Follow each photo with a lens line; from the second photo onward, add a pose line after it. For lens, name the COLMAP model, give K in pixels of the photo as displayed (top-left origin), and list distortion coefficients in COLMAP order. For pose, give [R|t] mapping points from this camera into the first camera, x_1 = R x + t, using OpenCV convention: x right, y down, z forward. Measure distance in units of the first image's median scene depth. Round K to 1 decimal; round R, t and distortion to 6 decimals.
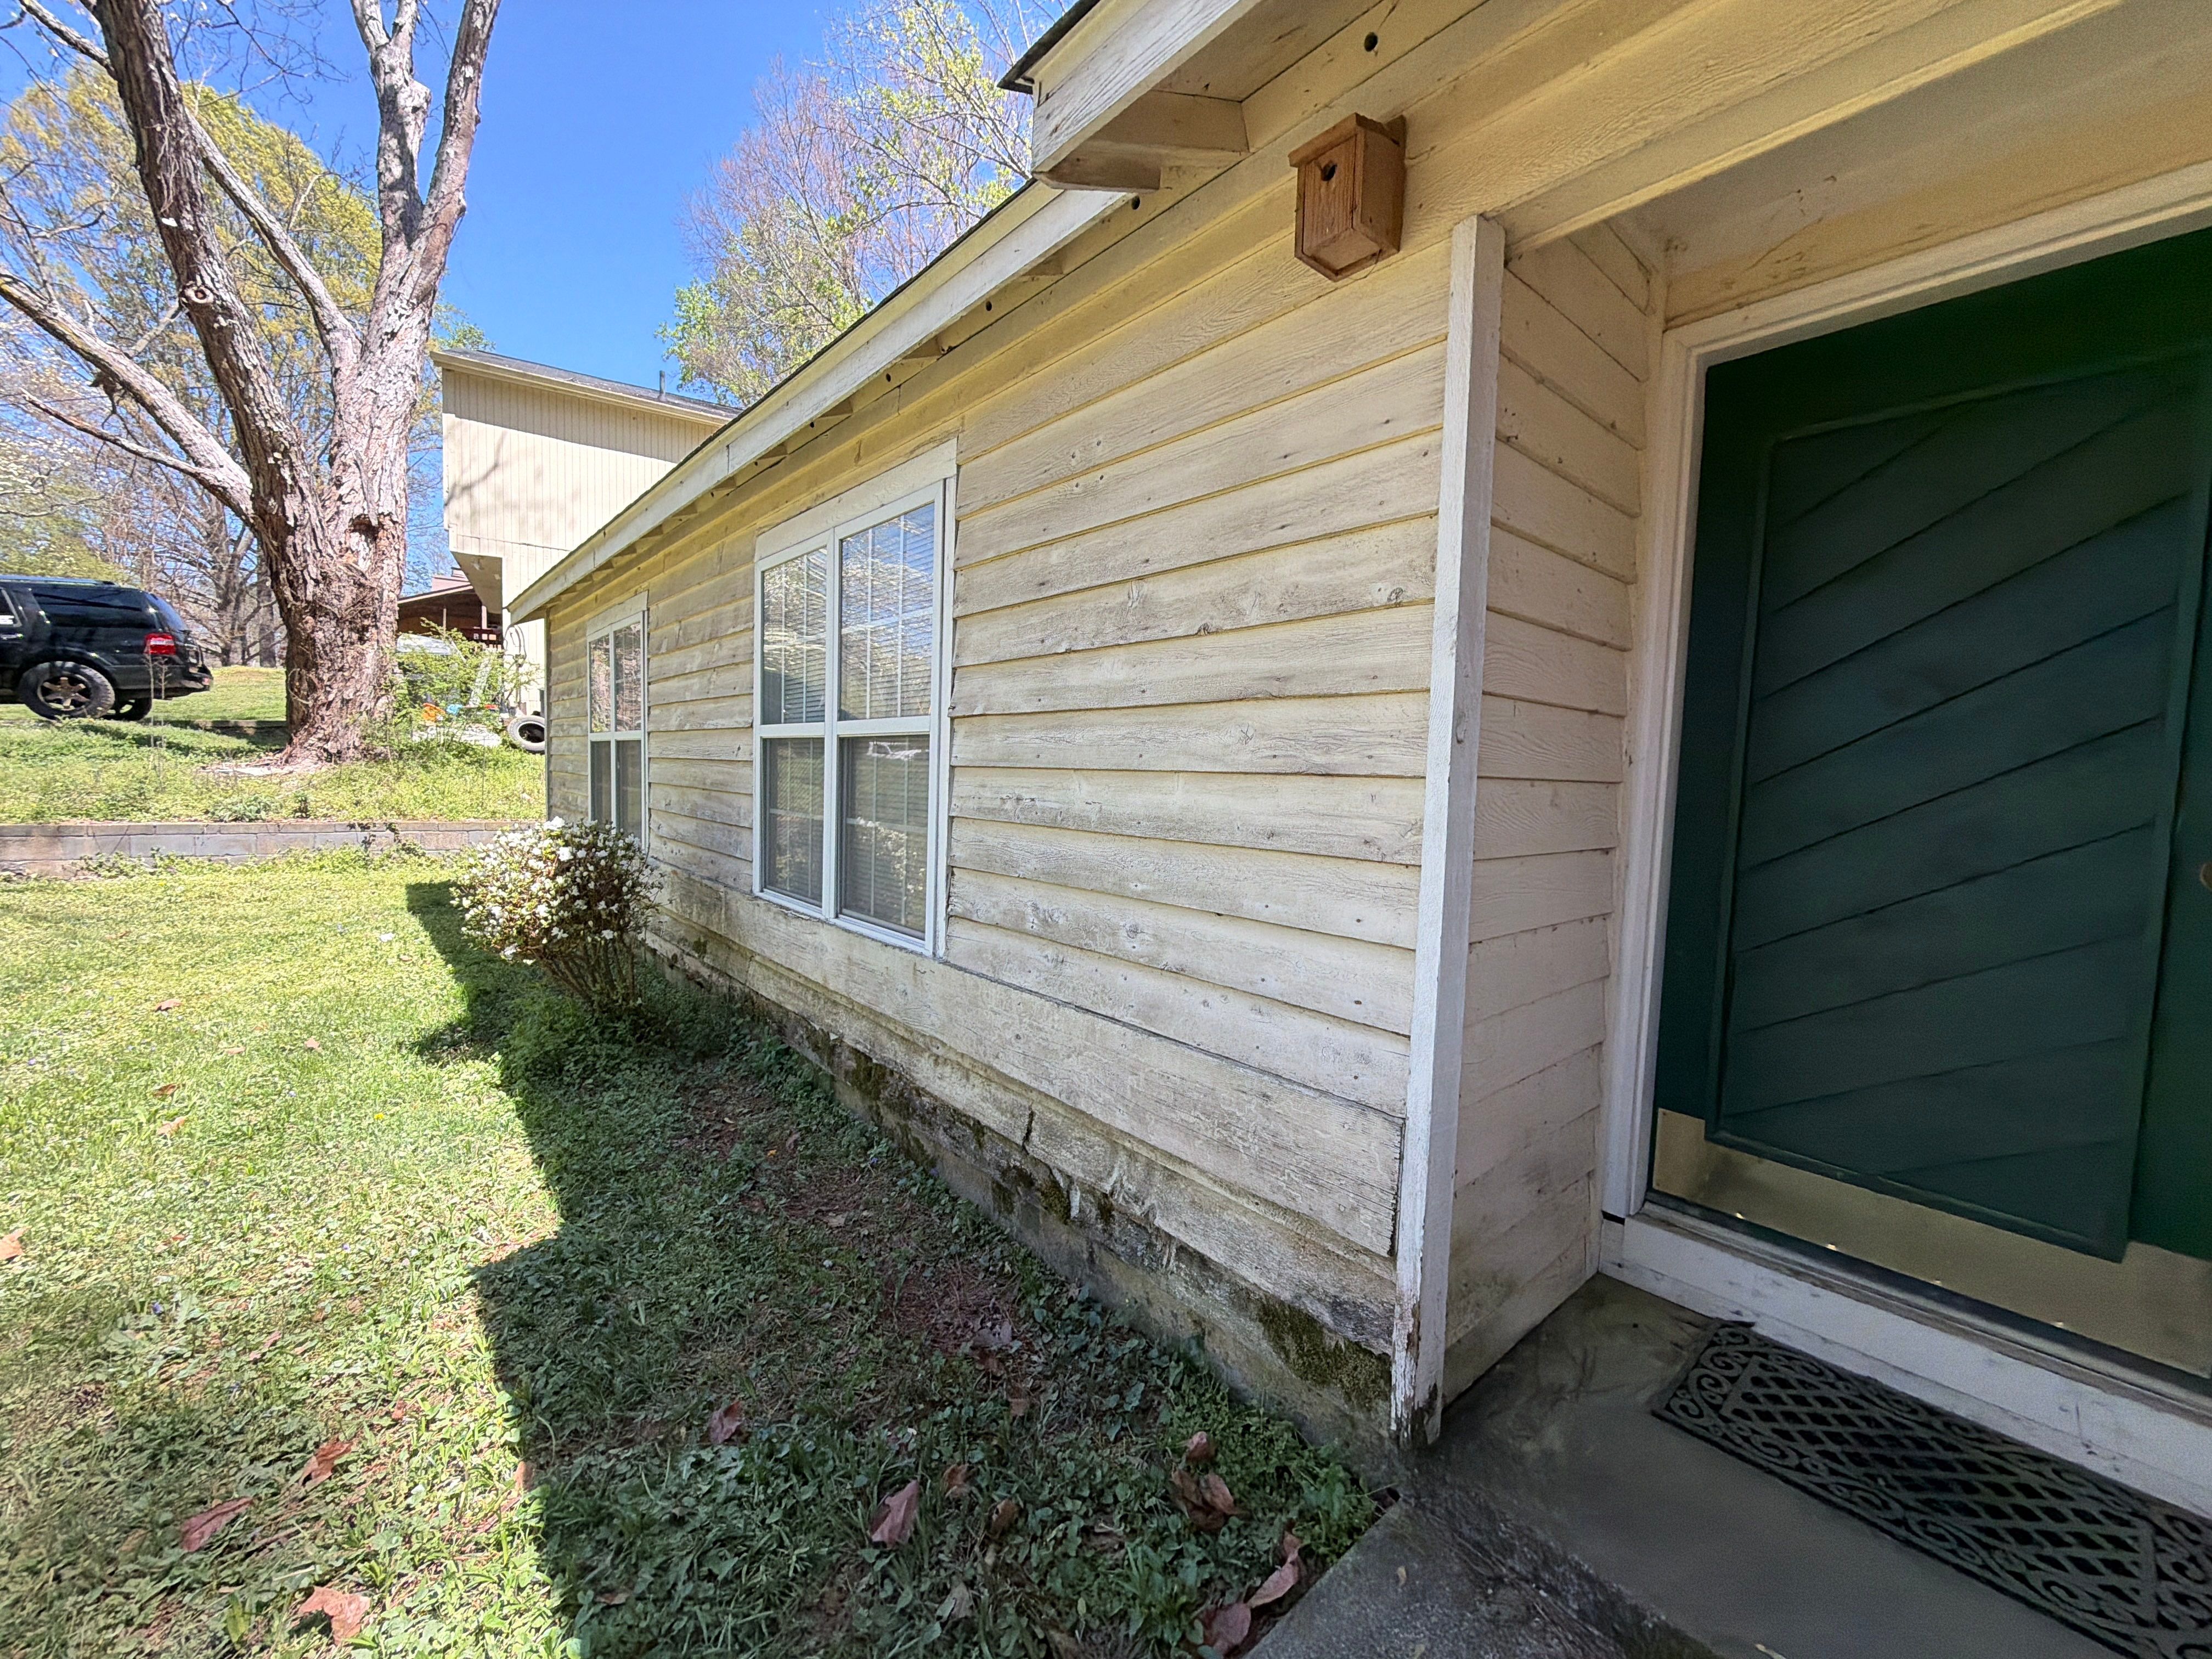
lens RADIAL K [[881.6, 0, 1103.4], [0, 881.6, 827.9], [0, 0, 1]] dist [0.001683, -0.000462]
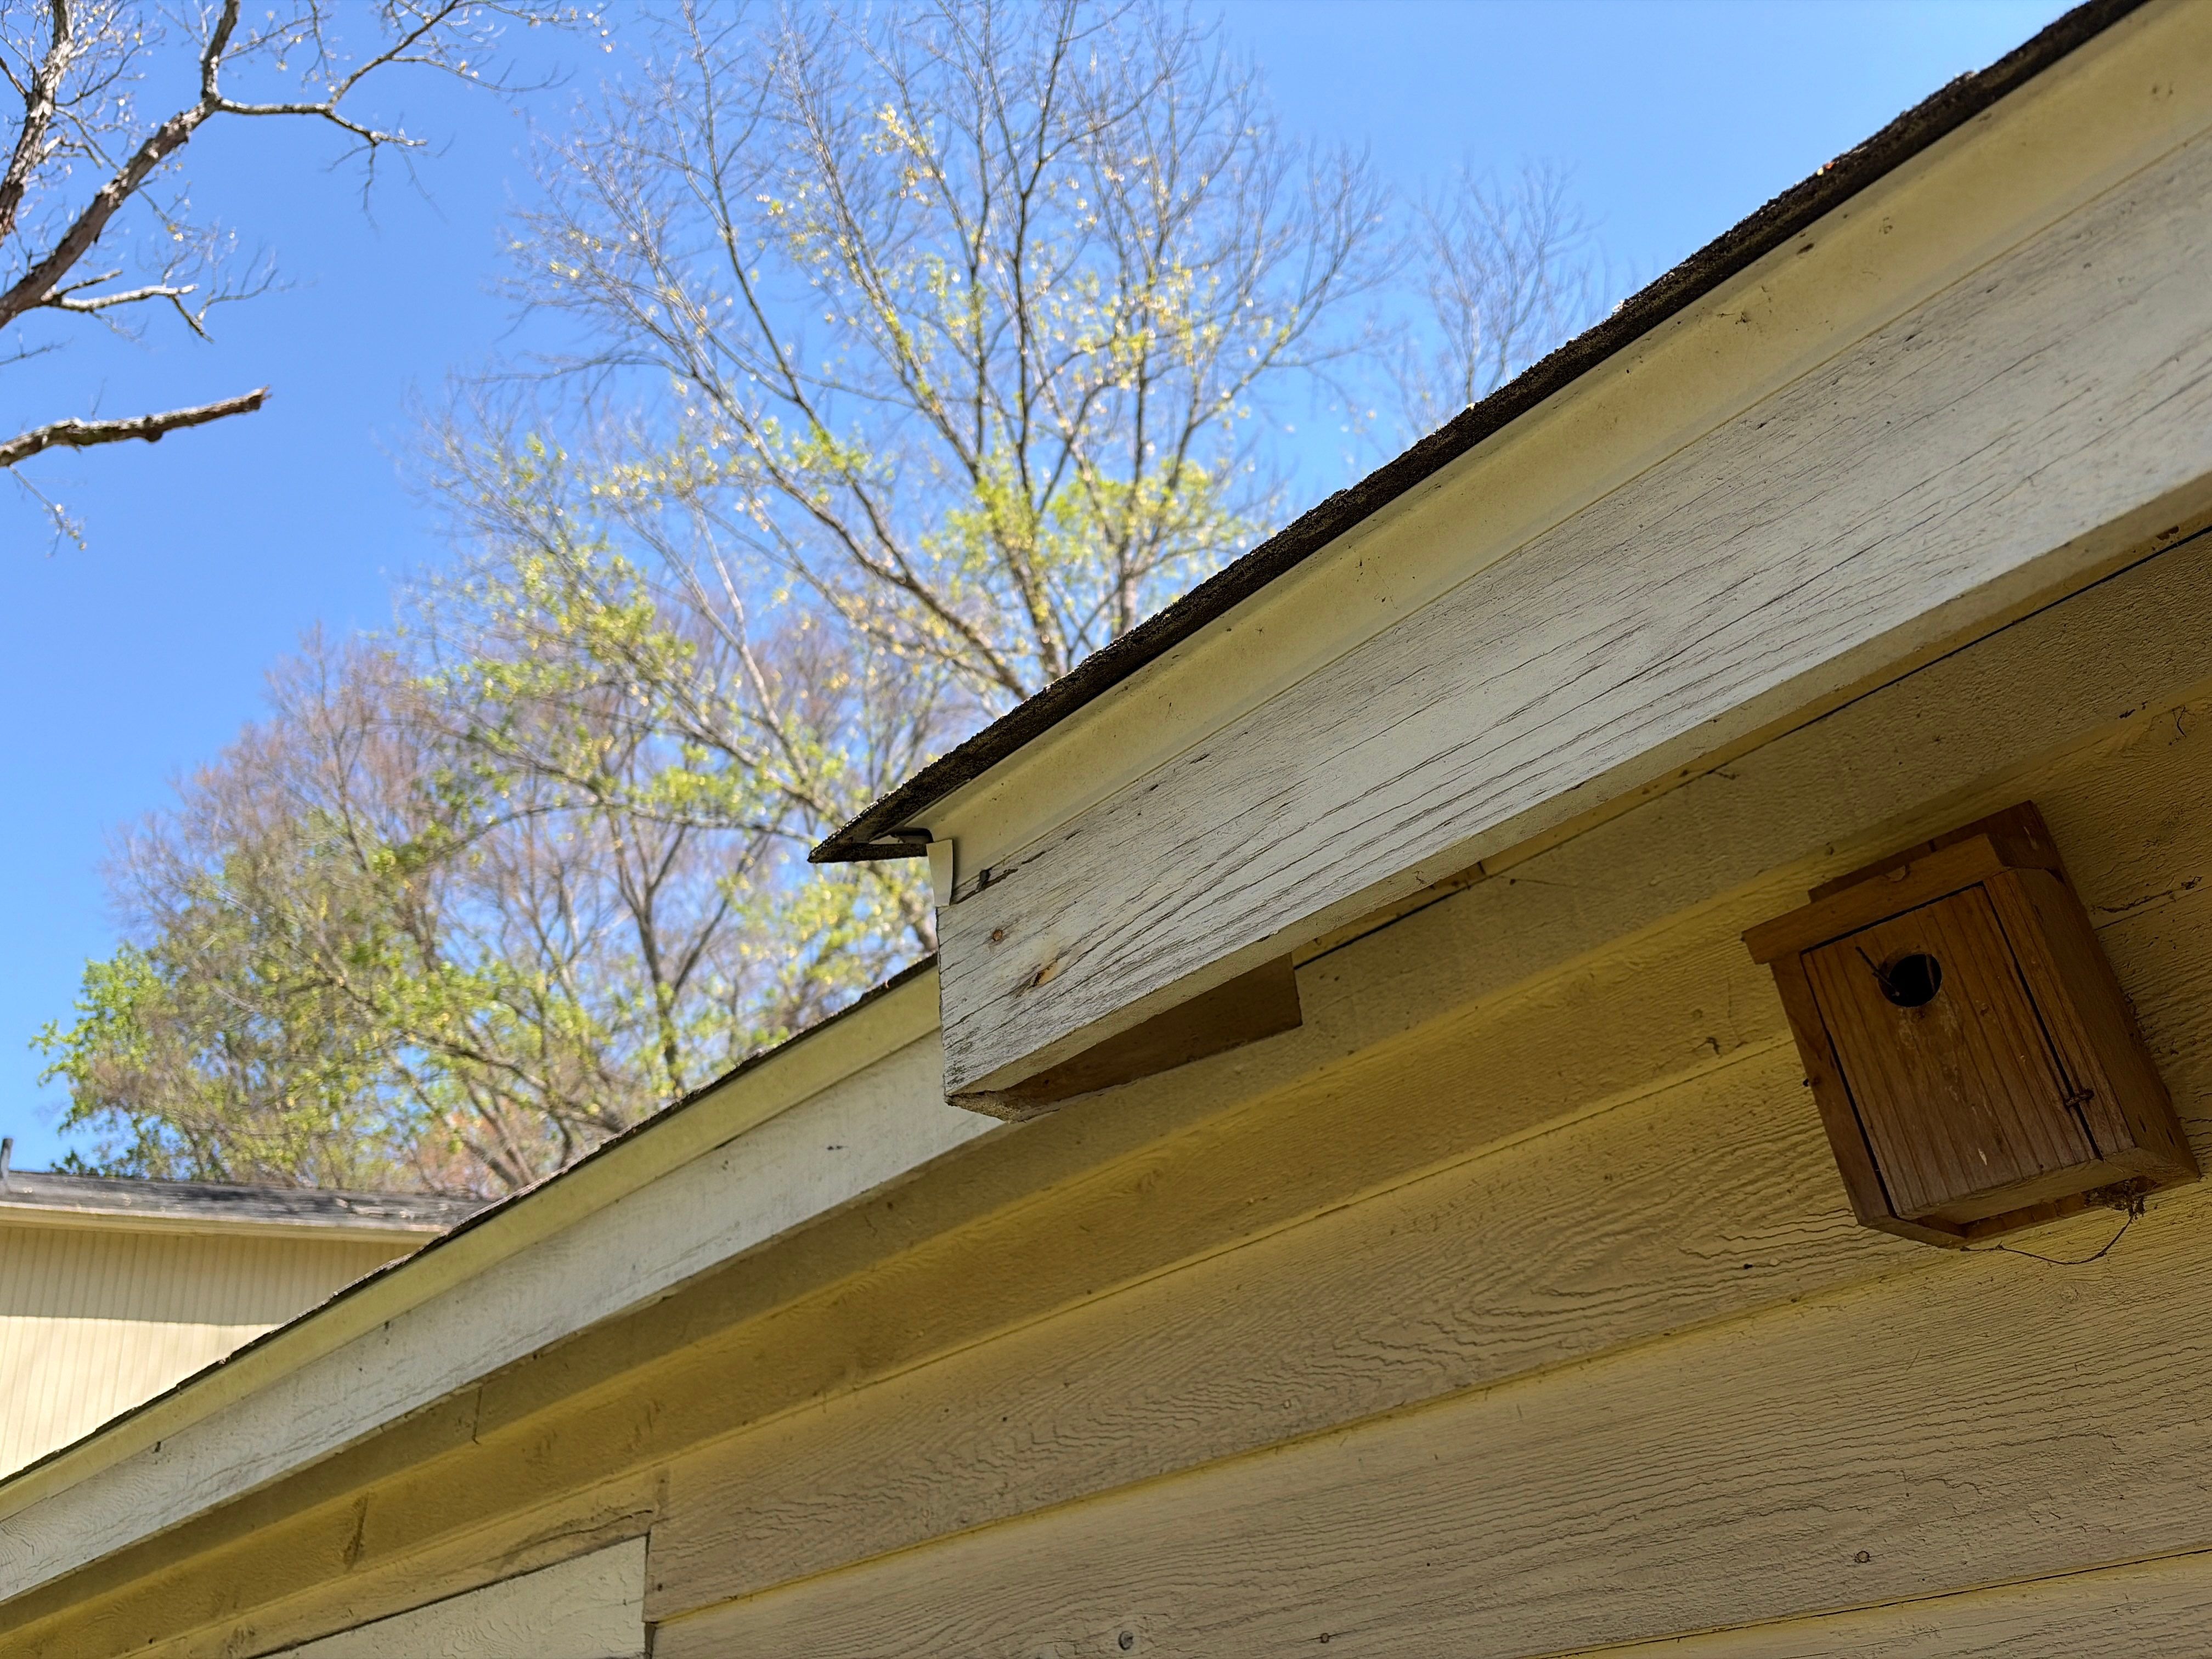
lens RADIAL K [[1692.0, 0, 1112.7], [0, 1692.0, 832.5], [0, 0, 1]] dist [0.019096, -0.023875]
pose [[0.984053, -0.098628, 0.148028, -0.062490], [0.162606, 0.836143, -0.523855, -0.323123], [-0.072106, 0.539571, 0.838847, 0.307206]]
